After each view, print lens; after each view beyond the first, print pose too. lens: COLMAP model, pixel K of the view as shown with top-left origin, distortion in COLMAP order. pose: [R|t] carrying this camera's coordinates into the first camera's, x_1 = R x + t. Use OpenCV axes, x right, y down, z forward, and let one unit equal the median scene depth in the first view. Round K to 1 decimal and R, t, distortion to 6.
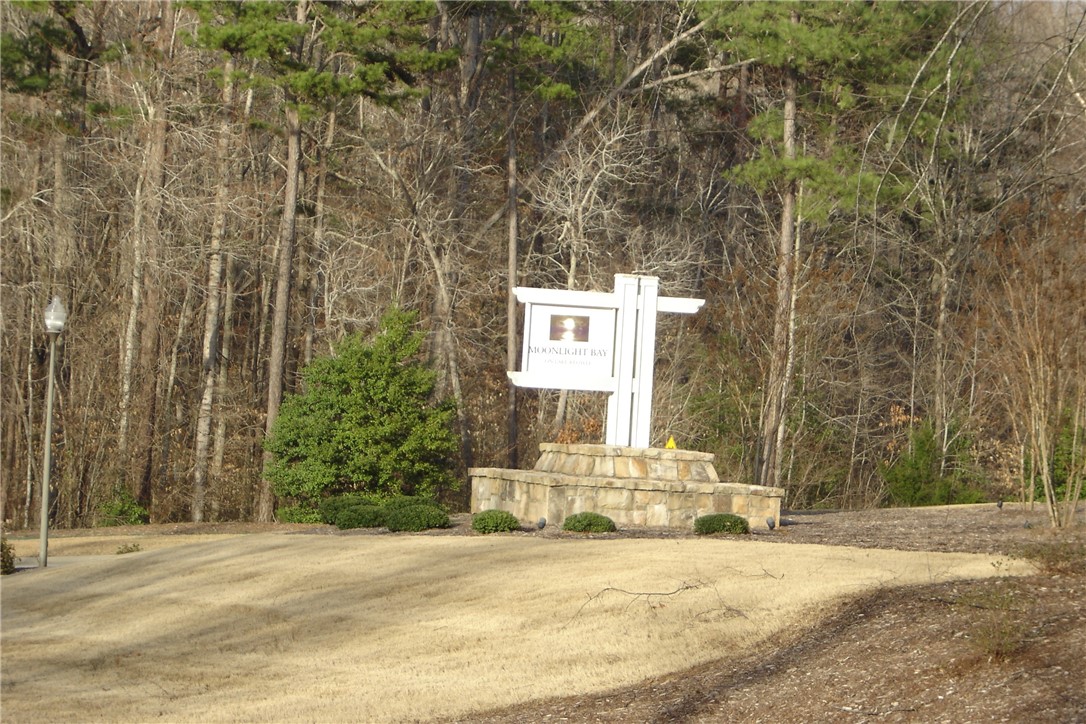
lens RADIAL K [[3432.7, 0, 539.2], [0, 3432.7, 365.1], [0, 0, 1]] dist [-0.439871, 0.000000]
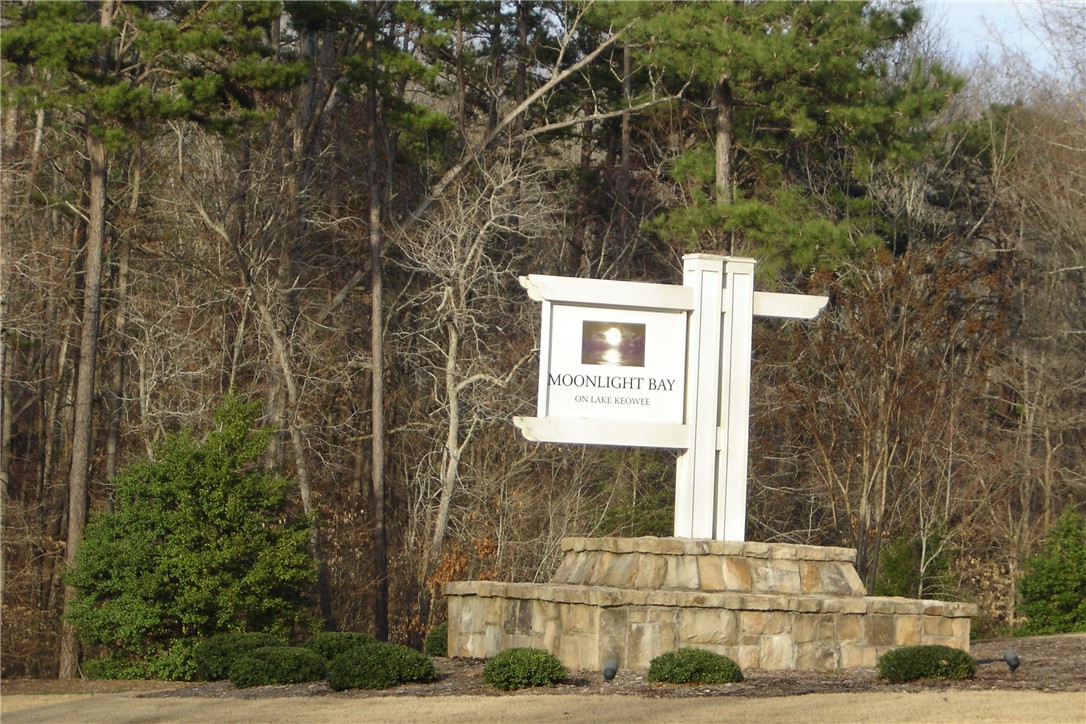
lens RADIAL K [[3432.7, 0, 549.7], [0, 3432.7, 368.9], [0, 0, 1]] dist [-0.439871, 0.000000]
pose [[0.997329, -0.015826, 0.071311, -0.026053], [0.018864, 0.998934, -0.042134, 0.010779], [-0.070568, 0.043367, 0.996564, 0.234115]]
